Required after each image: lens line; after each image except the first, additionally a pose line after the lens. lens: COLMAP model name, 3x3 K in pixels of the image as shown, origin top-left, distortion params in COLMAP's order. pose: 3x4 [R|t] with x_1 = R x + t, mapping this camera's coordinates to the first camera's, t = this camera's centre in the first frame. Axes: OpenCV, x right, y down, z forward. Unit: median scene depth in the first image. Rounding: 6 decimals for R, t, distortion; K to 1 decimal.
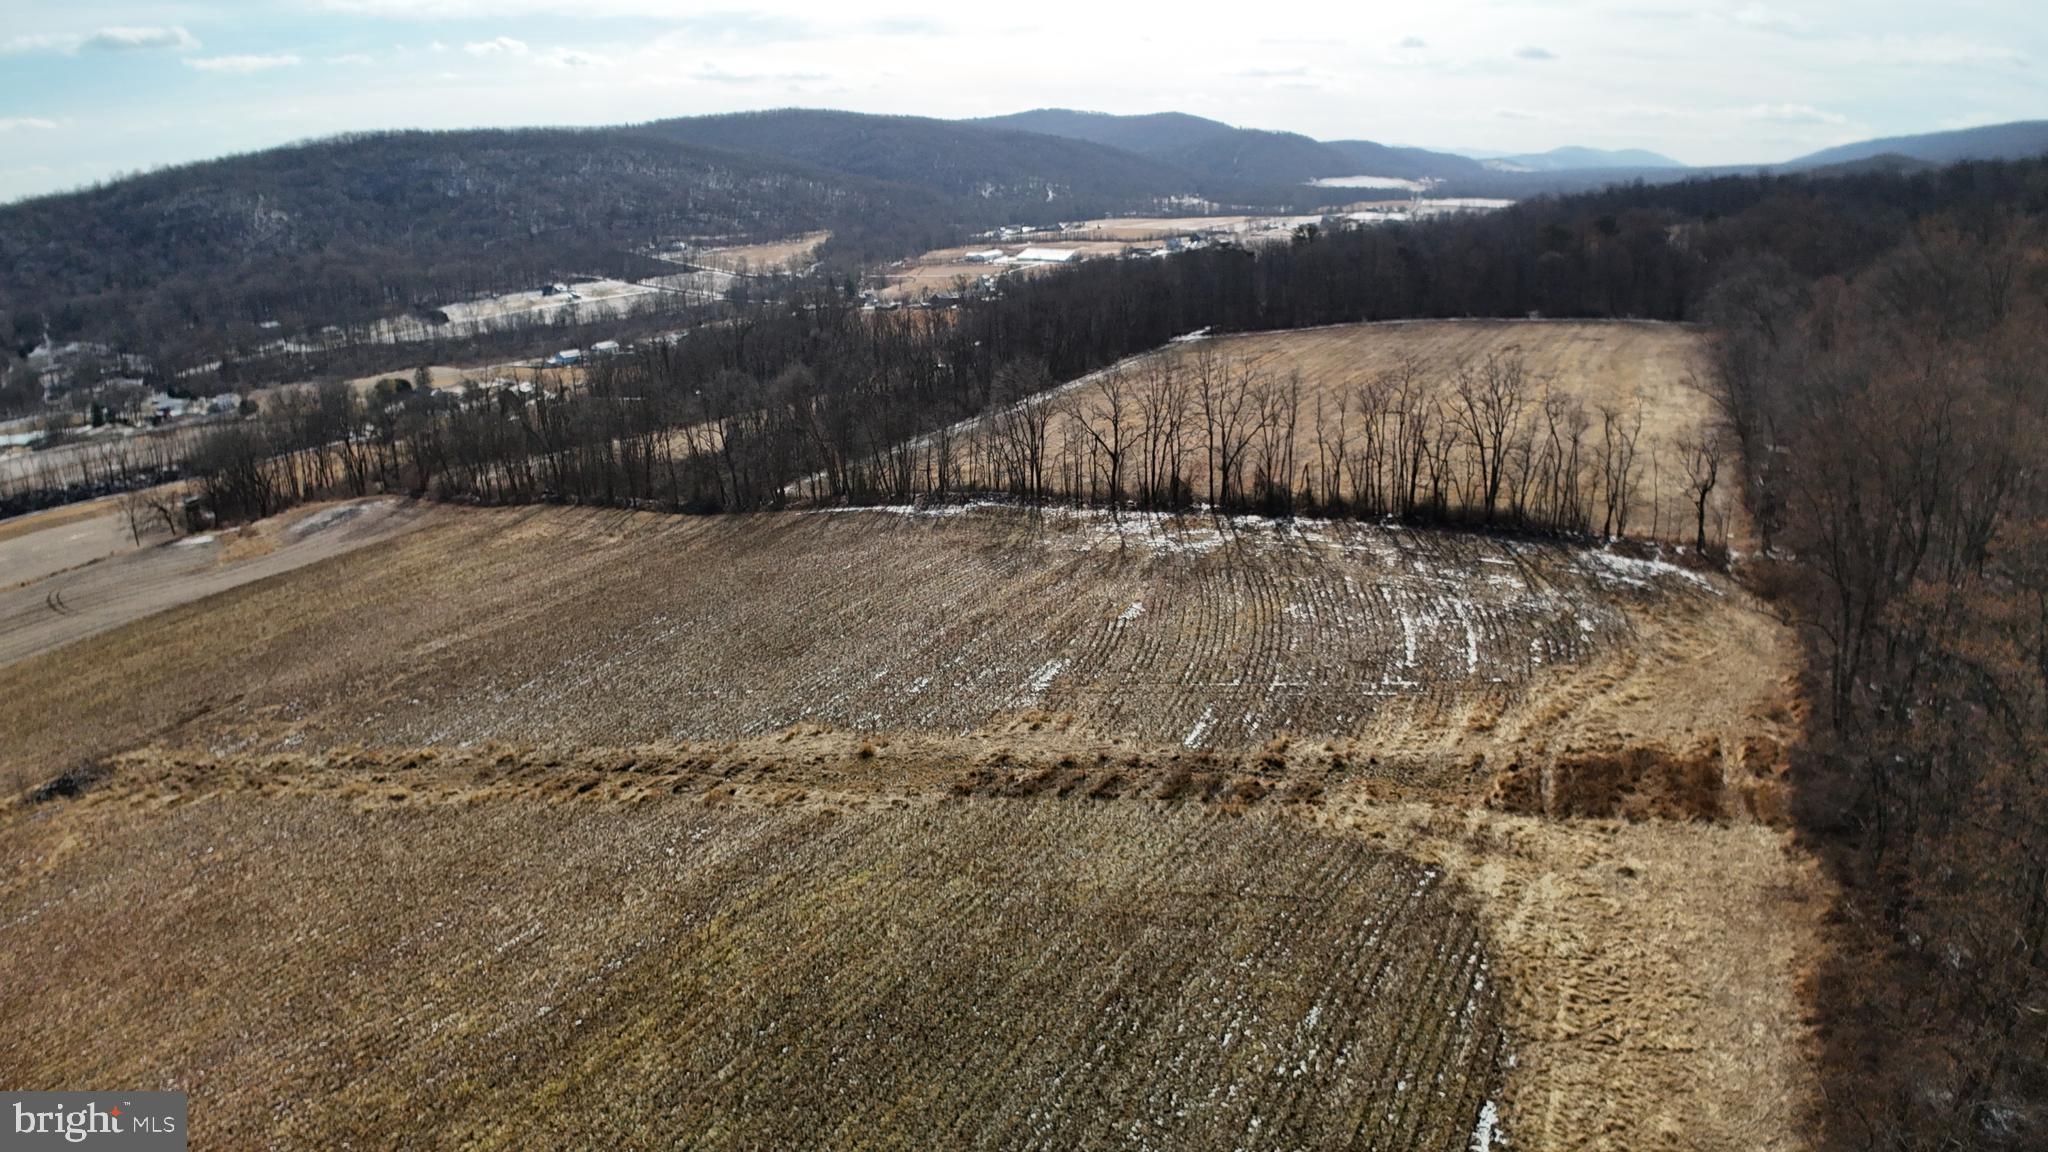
lens RADIAL K [[1249.7, 0, 1041.6], [0, 1249.7, 575.6], [0, 0, 1]] dist [-0.181028, 0.020451]
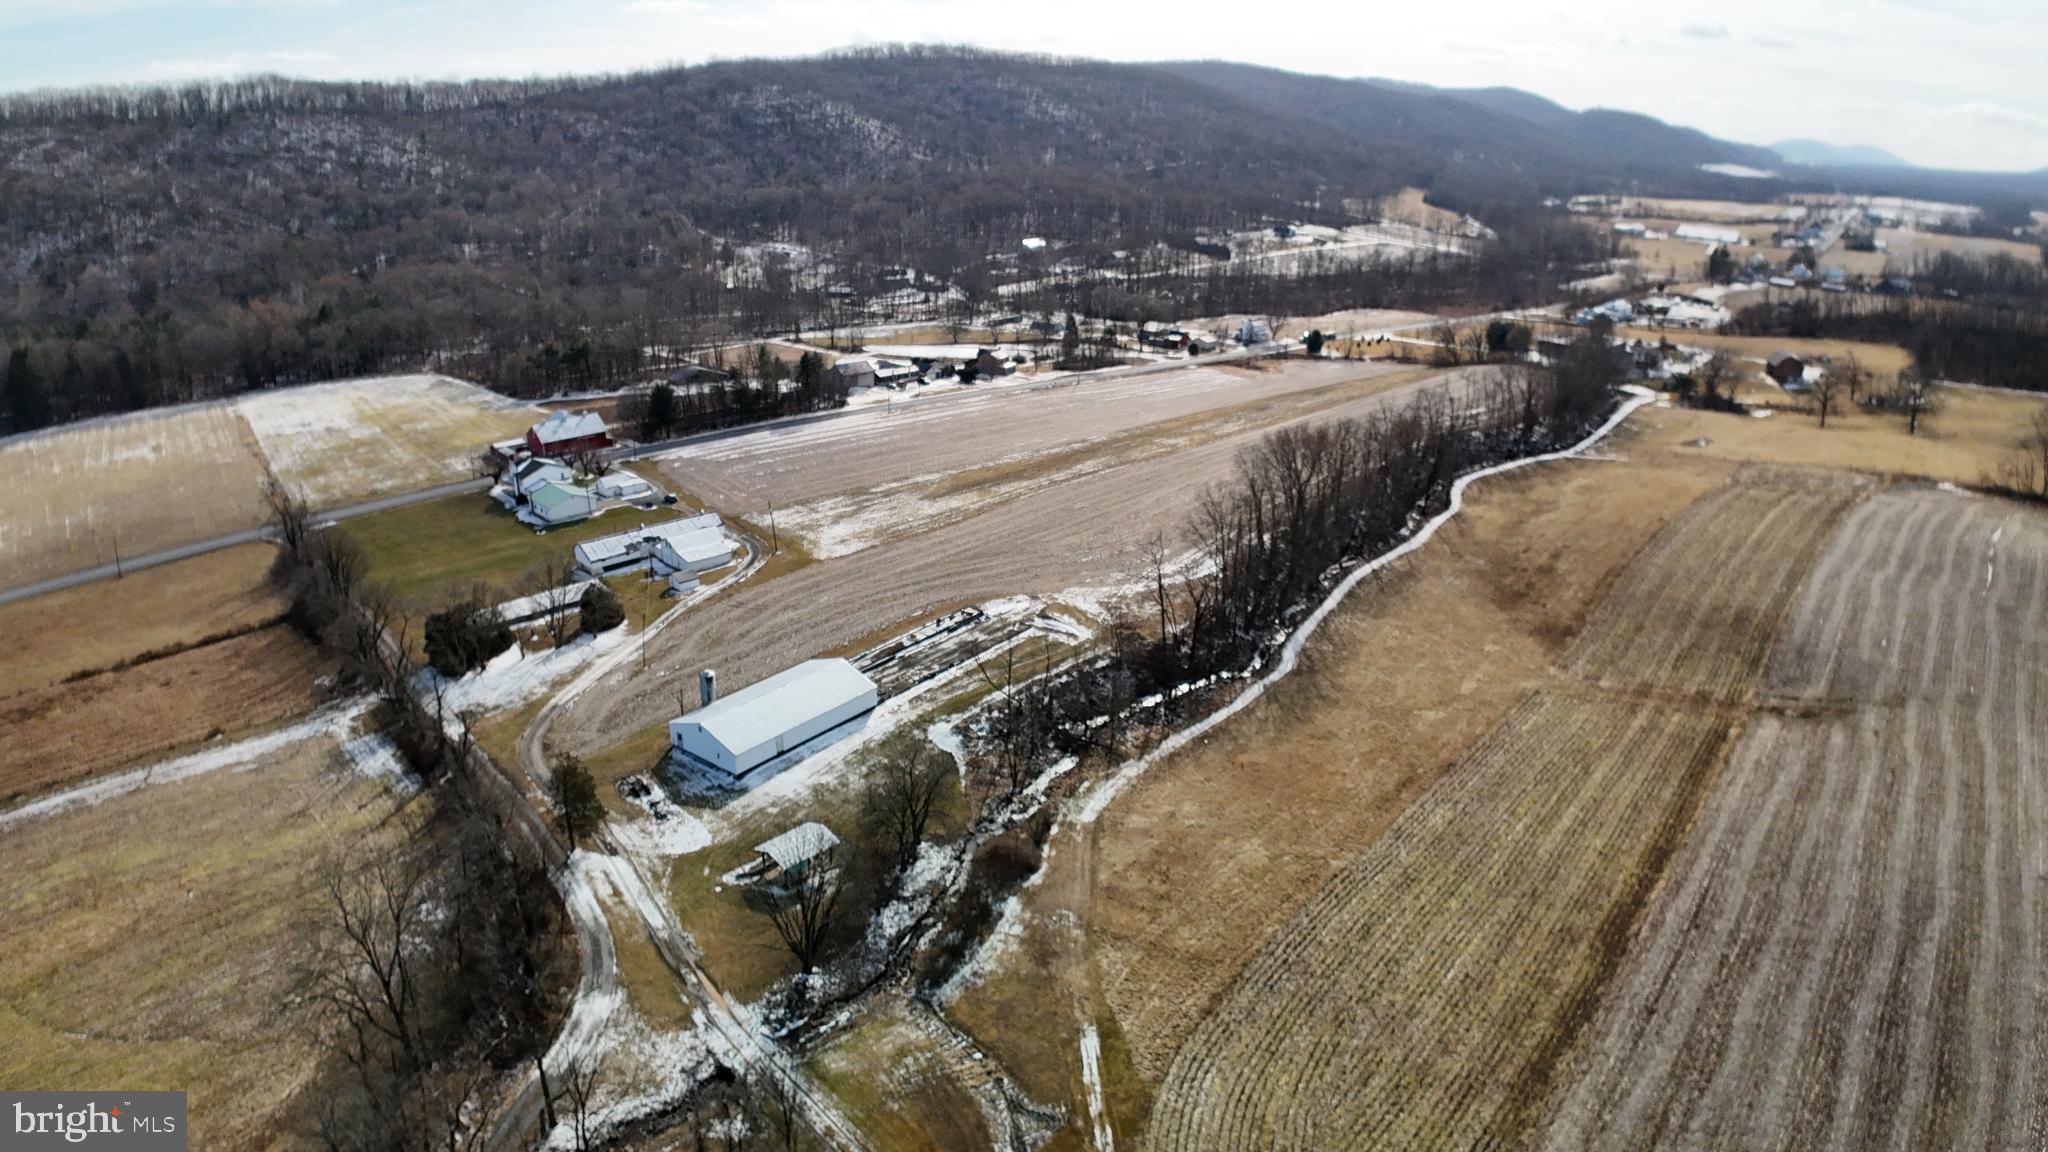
lens RADIAL K [[1249.7, 0, 1024.6], [0, 1249.7, 579.2], [0, 0, 1]] dist [-0.181028, 0.020451]
pose [[0.987647, 0.058901, -0.145207, -0.401706], [-0.055124, 0.998032, 0.029900, 0.001980], [0.146682, -0.021526, 0.988949, 0.066746]]
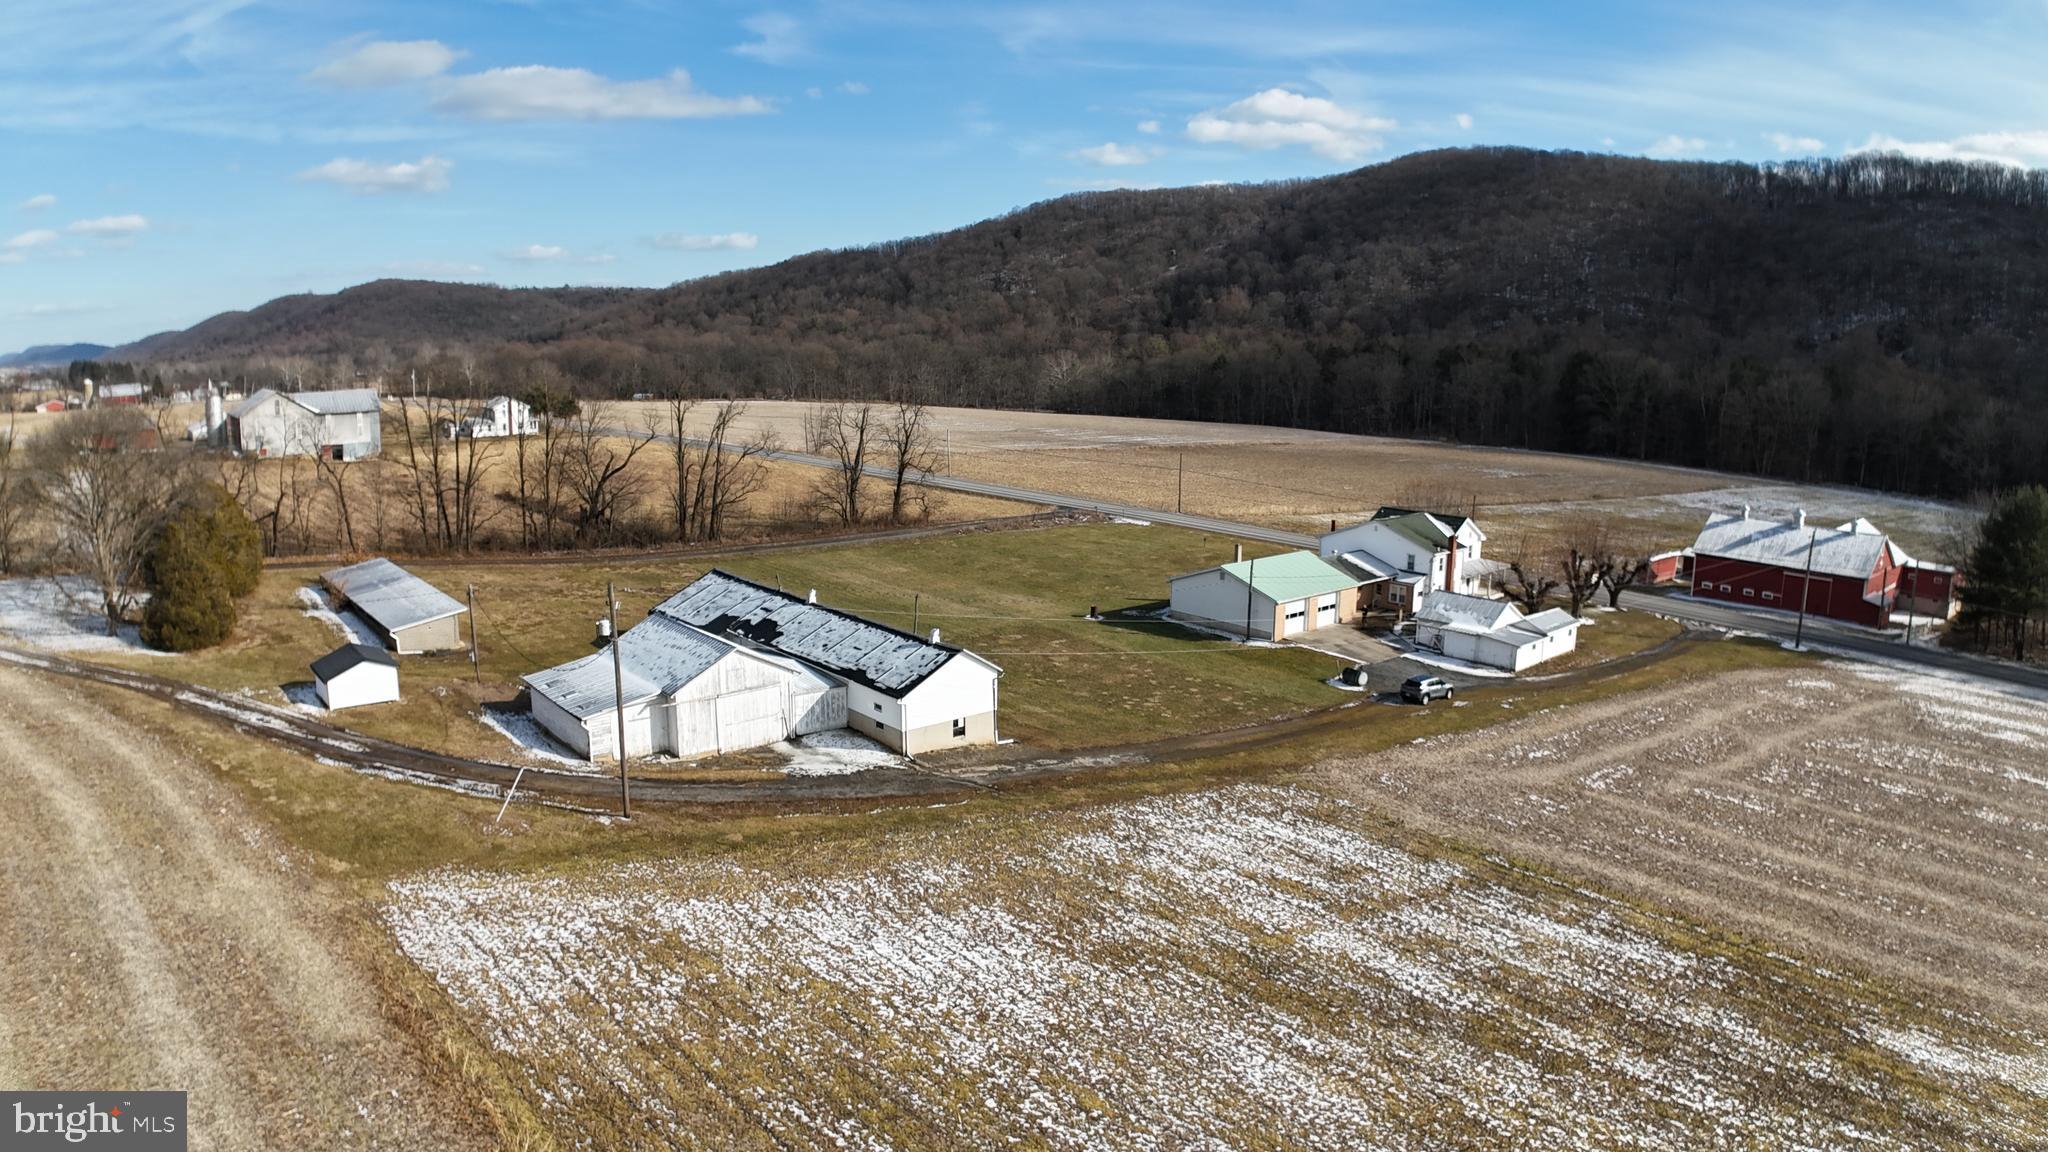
lens RADIAL K [[1249.7, 0, 1032.1], [0, 1249.7, 581.9], [0, 0, 1]] dist [-0.181028, 0.020451]
pose [[-0.208706, 0.187788, -0.959780, -0.434963], [-0.334399, 0.908536, 0.250477, -0.020182], [0.919031, 0.373226, -0.126821, 0.294143]]
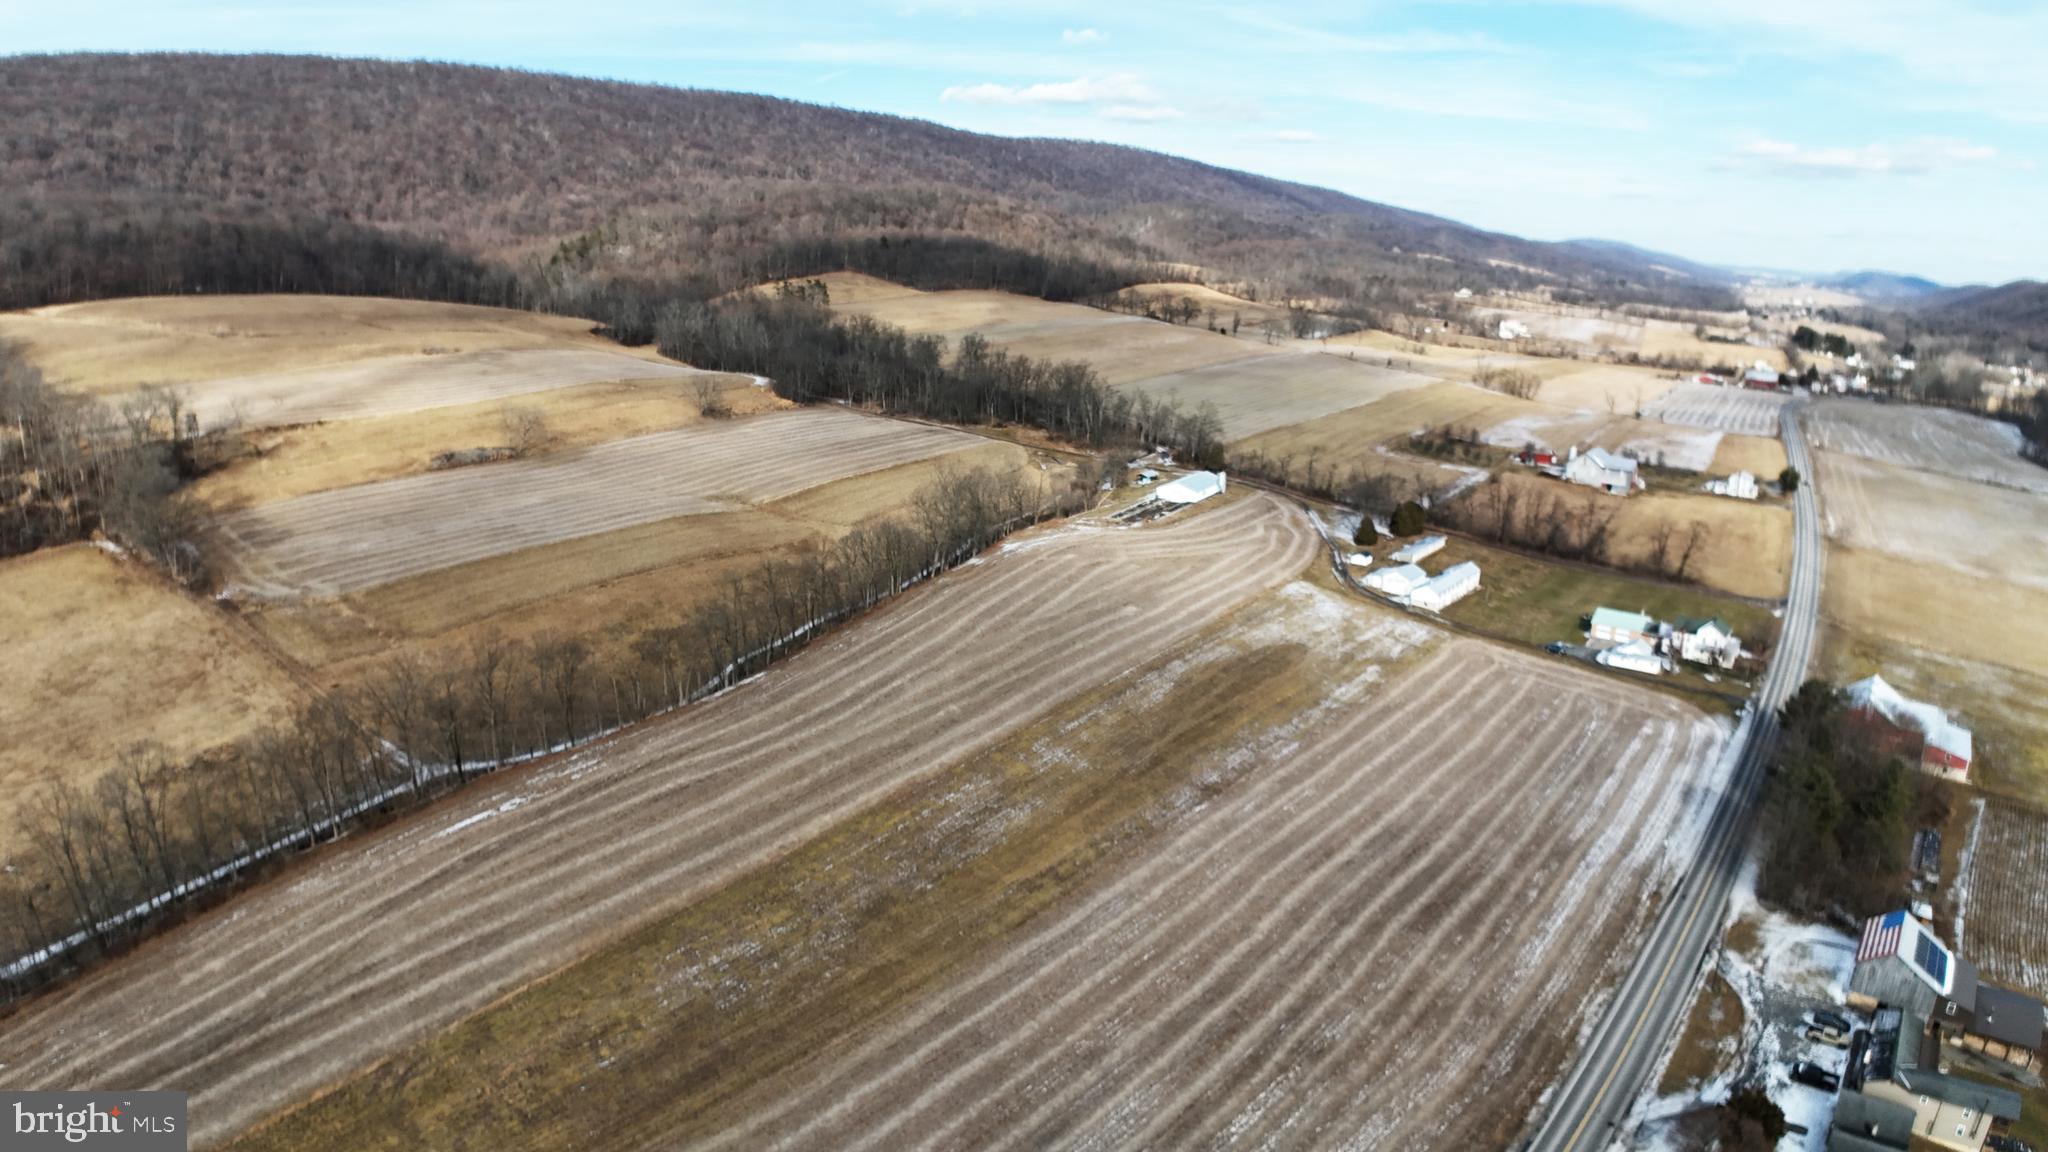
lens RADIAL K [[1249.7, 0, 1020.1], [0, 1249.7, 586.8], [0, 0, 1]] dist [-0.181028, 0.020451]
pose [[-0.999704, -0.013104, 0.020506, -0.409090], [0.001094, 0.817591, 0.575798, -0.154132], [-0.024311, 0.575650, -0.817335, 0.504827]]
